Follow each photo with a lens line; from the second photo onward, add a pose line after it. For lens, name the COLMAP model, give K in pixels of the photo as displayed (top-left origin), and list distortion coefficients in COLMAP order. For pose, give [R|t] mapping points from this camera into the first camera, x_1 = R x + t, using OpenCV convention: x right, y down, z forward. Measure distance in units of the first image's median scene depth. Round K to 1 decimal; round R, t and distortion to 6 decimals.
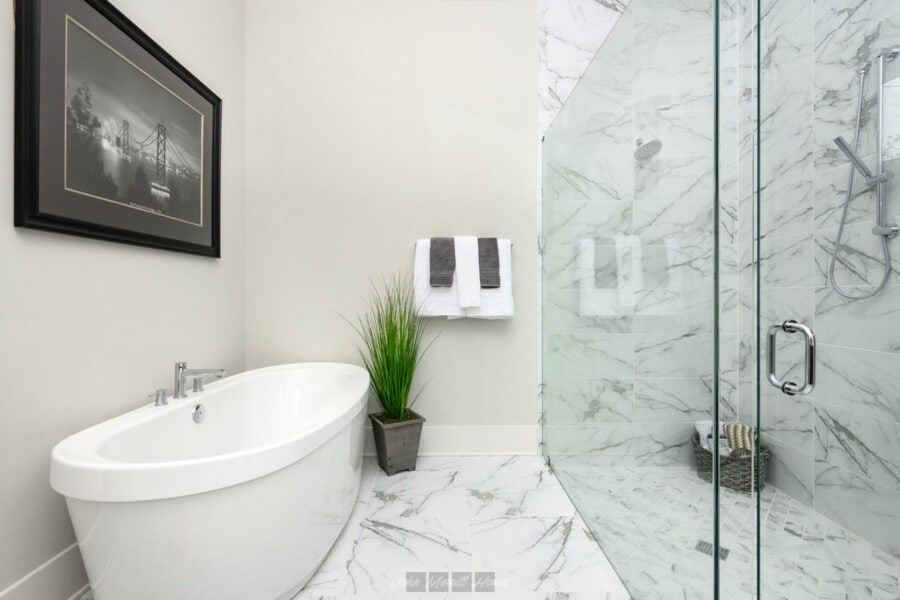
lens RADIAL K [[418.4, 0, 452.1], [0, 418.4, 295.6], [0, 0, 1]] dist [-0.003779, 0.001148]
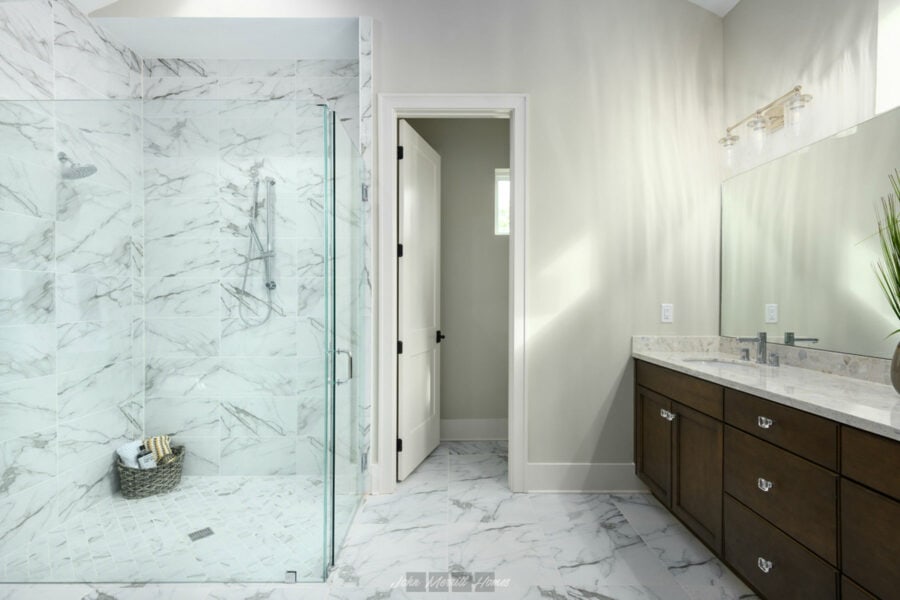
lens RADIAL K [[418.4, 0, 452.1], [0, 418.4, 298.0], [0, 0, 1]] dist [-0.003779, 0.001148]
pose [[0.001984, 0.004351, 0.999989, -0.443663], [0.000265, 0.999990, -0.004351, -0.064946], [-0.999998, 0.000273, 0.001983, 0.174191]]
